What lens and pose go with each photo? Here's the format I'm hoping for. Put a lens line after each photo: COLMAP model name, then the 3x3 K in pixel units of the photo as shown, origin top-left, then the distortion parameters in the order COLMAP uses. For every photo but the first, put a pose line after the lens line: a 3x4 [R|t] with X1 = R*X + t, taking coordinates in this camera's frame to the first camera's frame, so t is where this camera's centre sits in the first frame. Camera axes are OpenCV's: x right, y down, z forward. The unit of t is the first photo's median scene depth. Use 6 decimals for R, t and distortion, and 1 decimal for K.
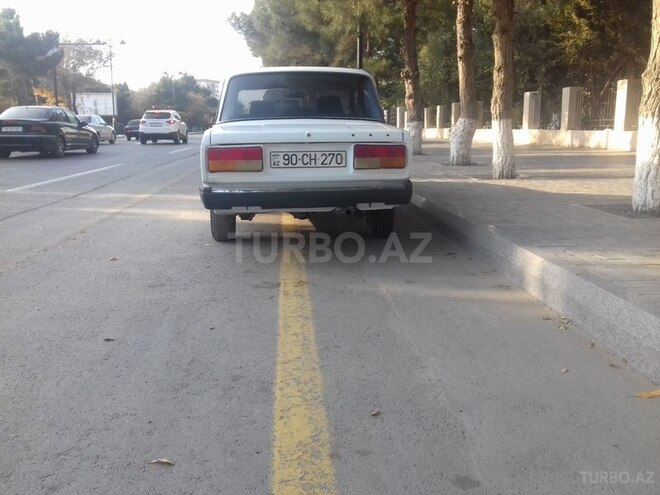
lens RADIAL K [[605.4, 0, 324.4], [0, 605.4, 247.0], [0, 0, 1]] dist [0.015688, 0.000000]
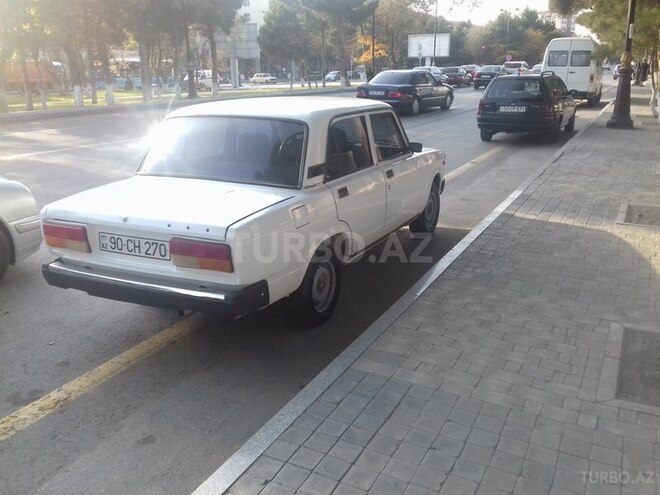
lens RADIAL K [[605.4, 0, 325.1], [0, 605.4, 248.7], [0, 0, 1]] dist [0.015688, 0.000000]
pose [[0.857228, 0.146617, -0.493624, 0.309812], [-0.095988, 0.987304, 0.126557, -0.137981], [0.505912, -0.061106, 0.860418, 0.213009]]
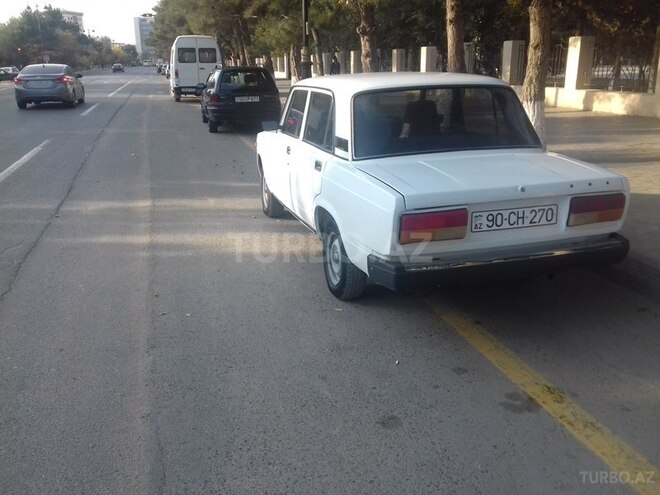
lens RADIAL K [[605.4, 0, 330.2], [0, 605.4, 244.6], [0, 0, 1]] dist [0.015688, 0.000000]
pose [[0.980238, -0.063458, 0.187366, -0.208816], [0.045527, 0.994095, 0.098502, -0.101194], [-0.192510, -0.088025, 0.977339, 0.140632]]
